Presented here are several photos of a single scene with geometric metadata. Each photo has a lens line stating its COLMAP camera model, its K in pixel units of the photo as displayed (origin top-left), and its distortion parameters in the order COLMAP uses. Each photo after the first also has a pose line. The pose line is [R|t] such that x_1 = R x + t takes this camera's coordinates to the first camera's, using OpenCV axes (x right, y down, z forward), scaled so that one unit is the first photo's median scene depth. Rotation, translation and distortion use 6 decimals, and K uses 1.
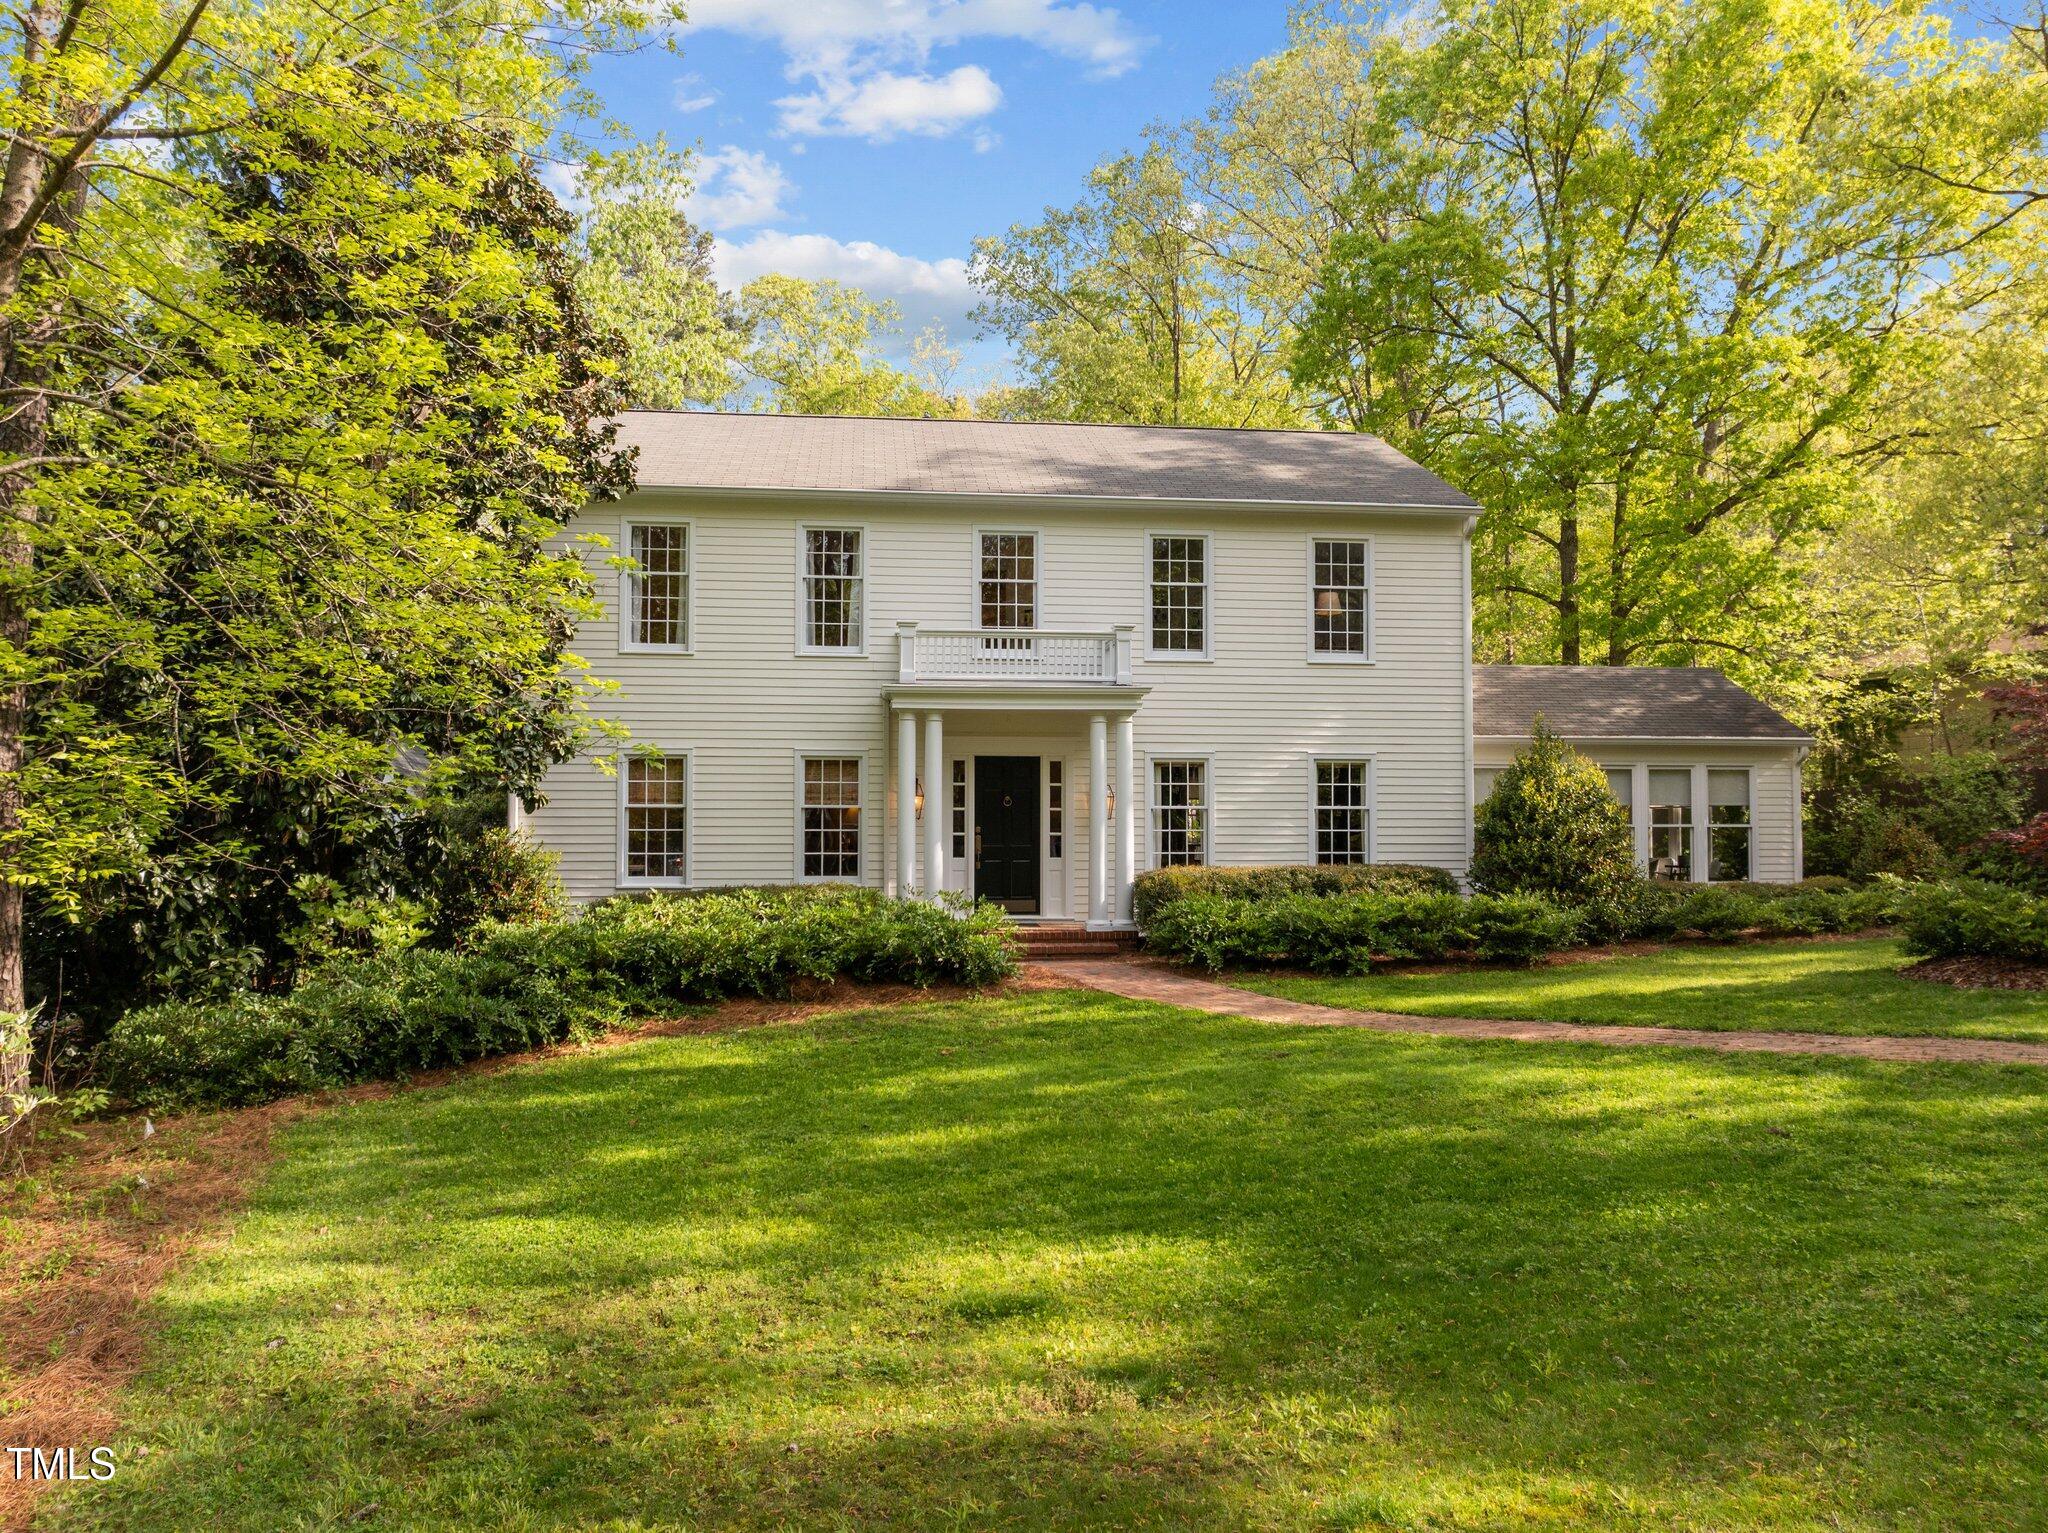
lens RADIAL K [[1436.3, 0, 1030.3], [0, 1436.3, 835.0], [0, 0, 1]] dist [-0.022868, -0.002793]
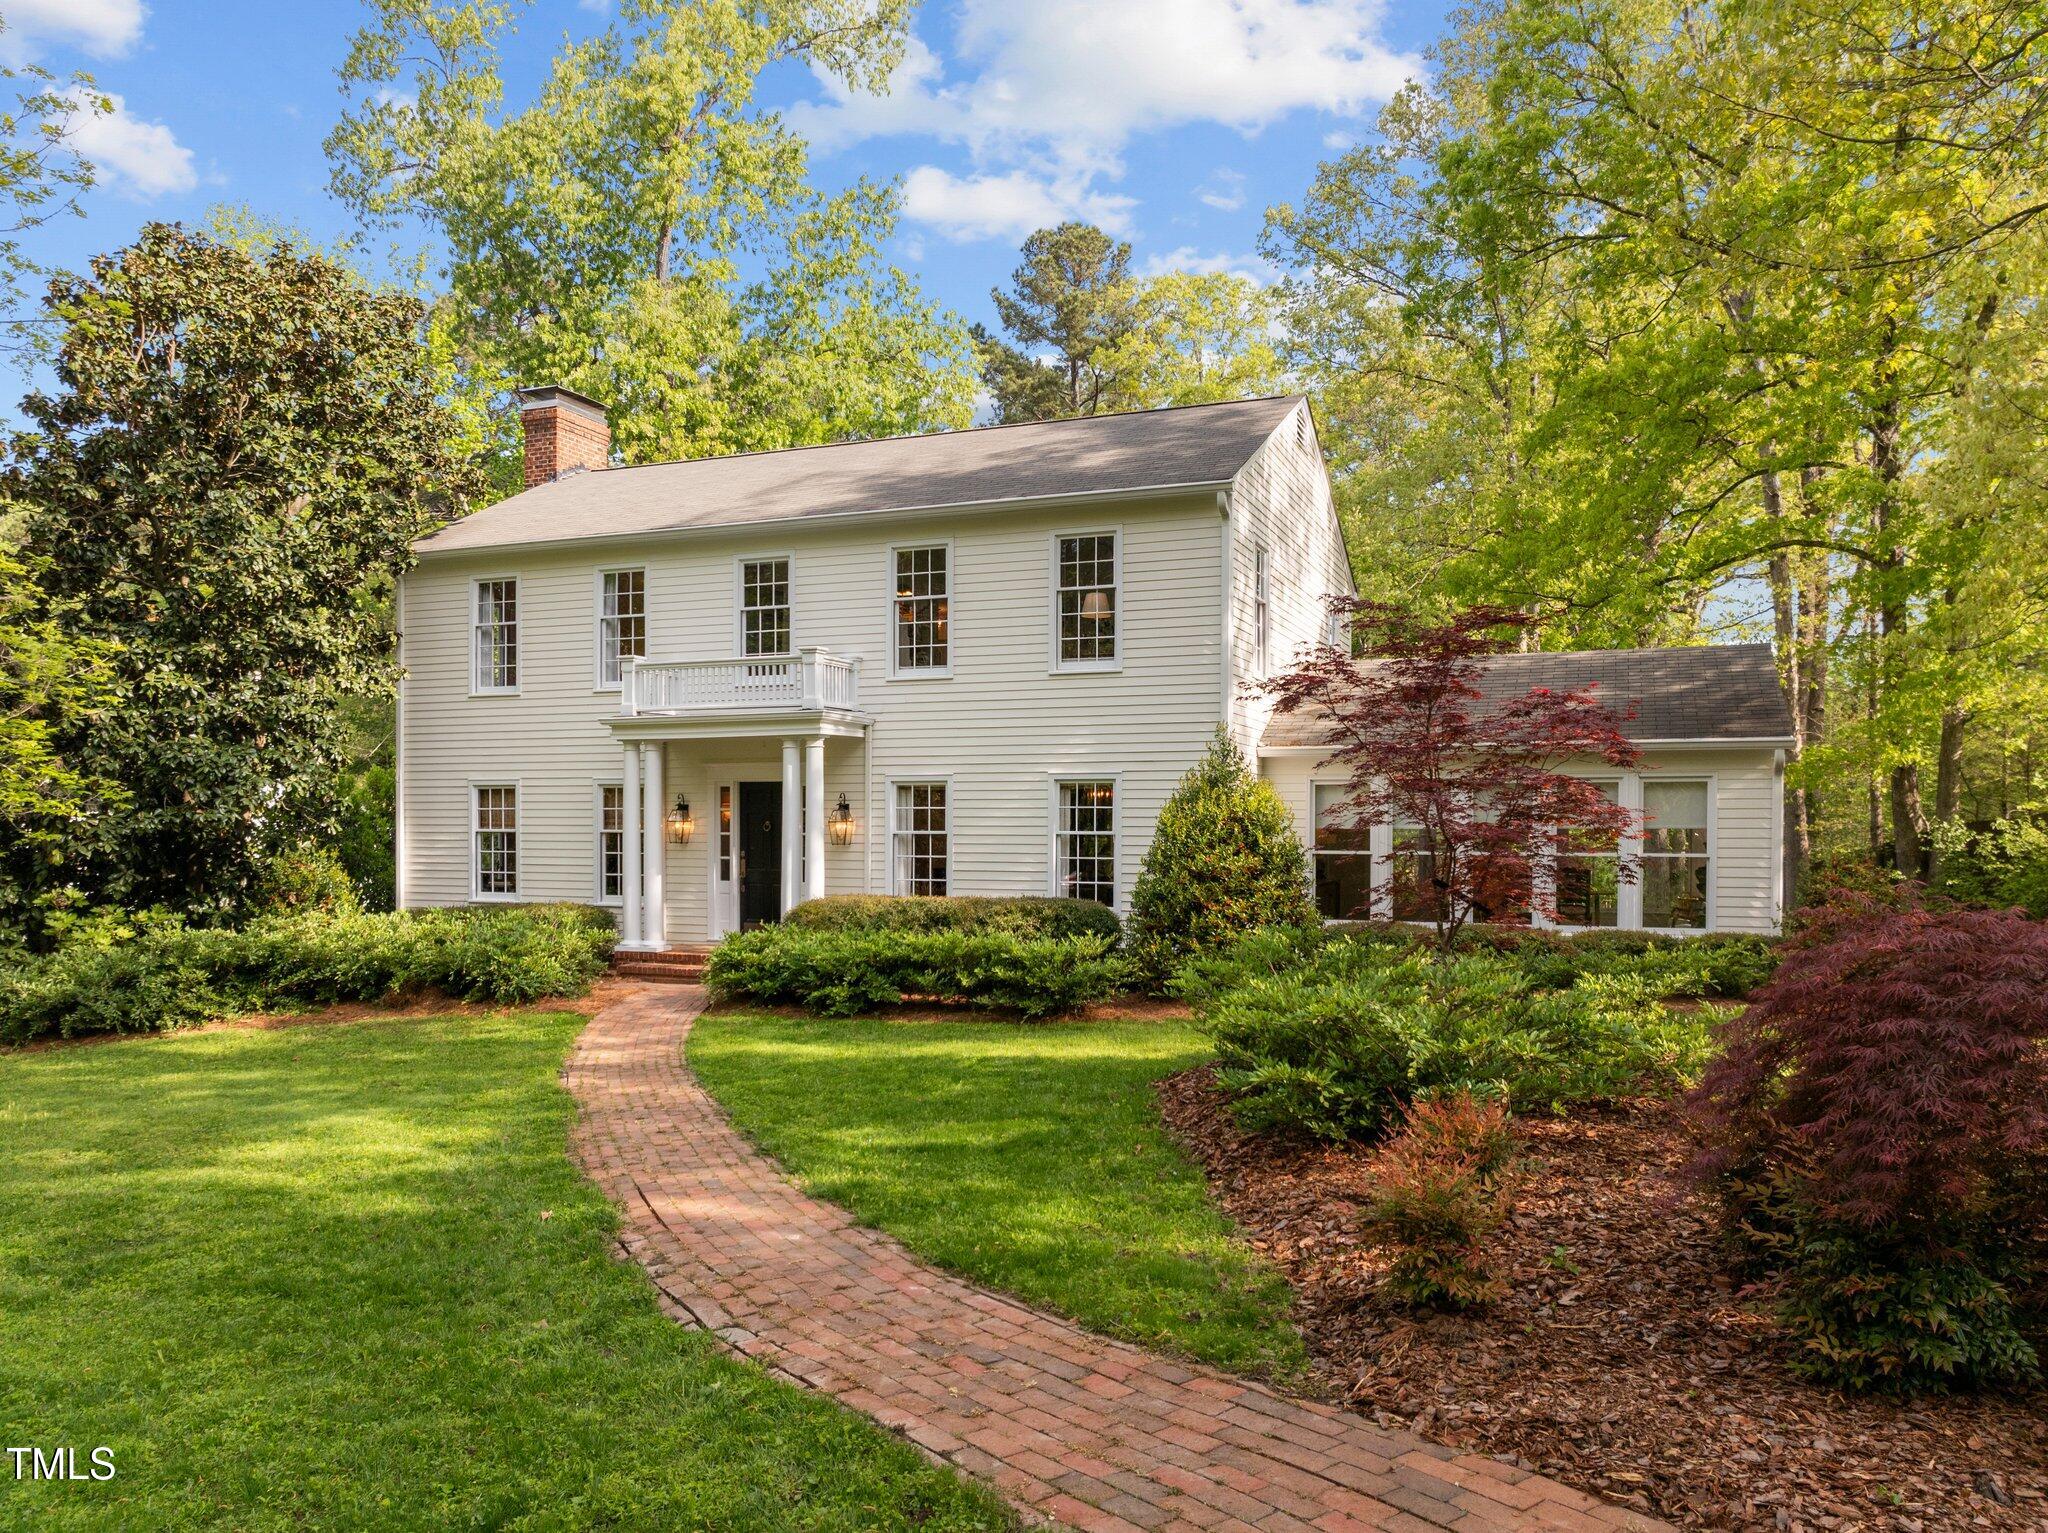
lens RADIAL K [[1472.1, 0, 1016.2], [0, 1472.1, 891.9], [0, 0, 1]] dist [-0.019206, 0.004101]
pose [[0.878845, 0.022993, -0.476553, 0.641216], [-0.006422, 0.999318, 0.036371, -0.016156], [0.477064, -0.028904, 0.878393, 0.171160]]
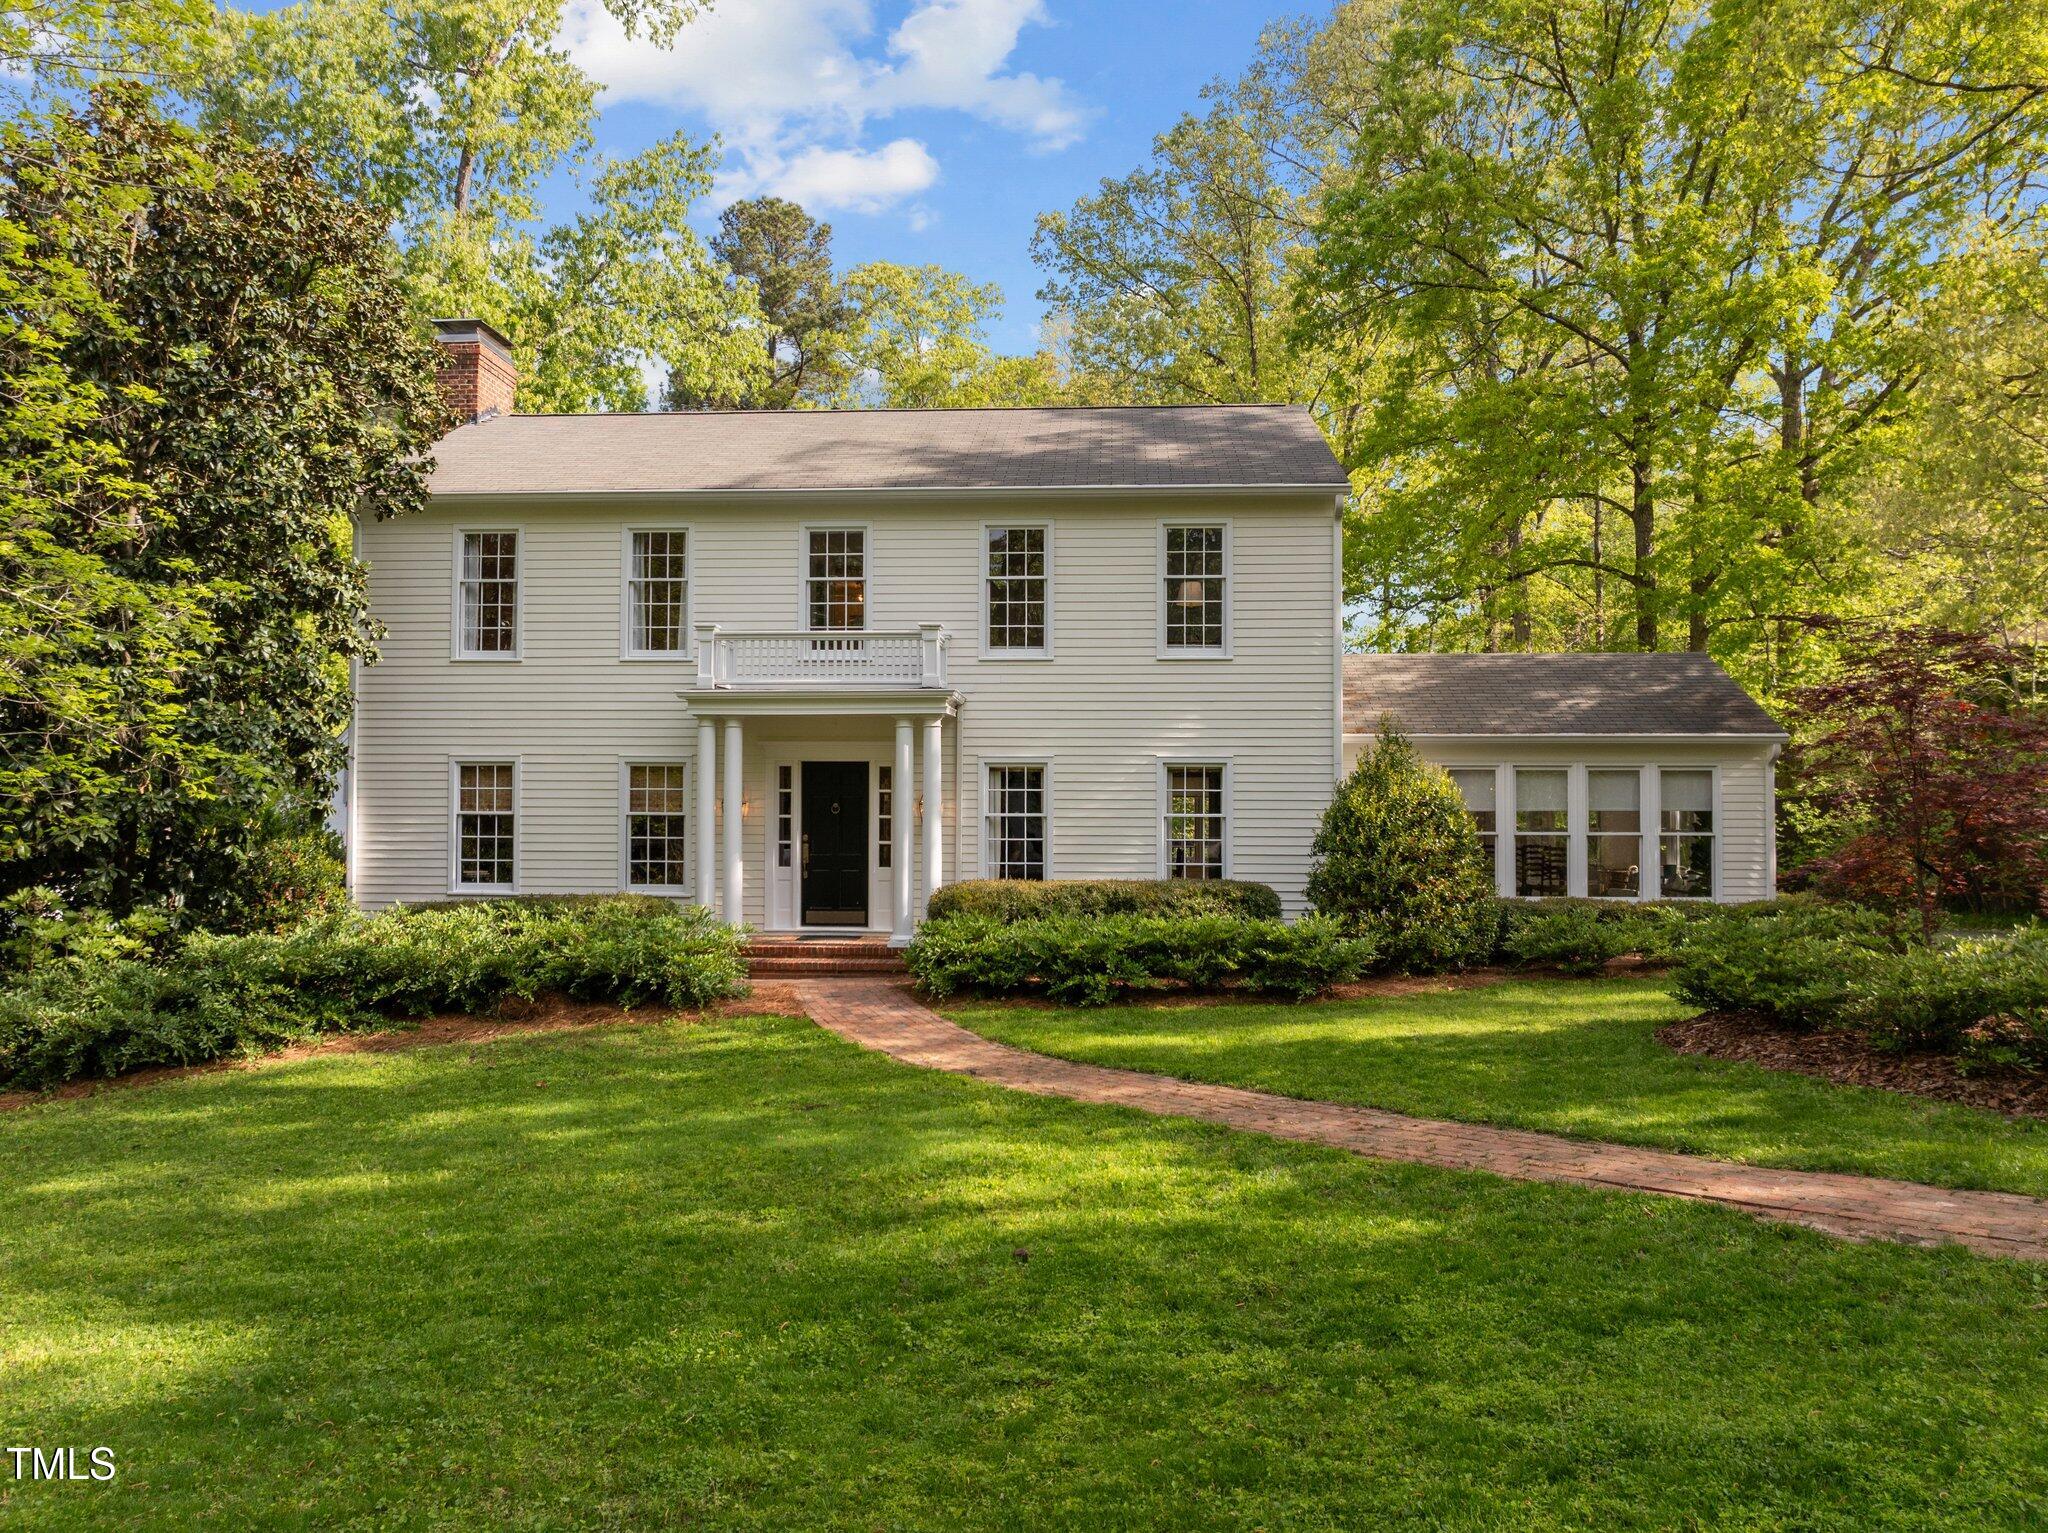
lens RADIAL K [[1455.0, 0, 1029.7], [0, 1455.0, 815.2], [0, 0, 1]] dist [-0.017749, -0.002537]
pose [[0.985707, 0.003859, -0.168425, 0.278679], [-0.003956, 0.999992, -0.000241, -0.019418], [0.168423, 0.000904, 0.985714, 0.062669]]
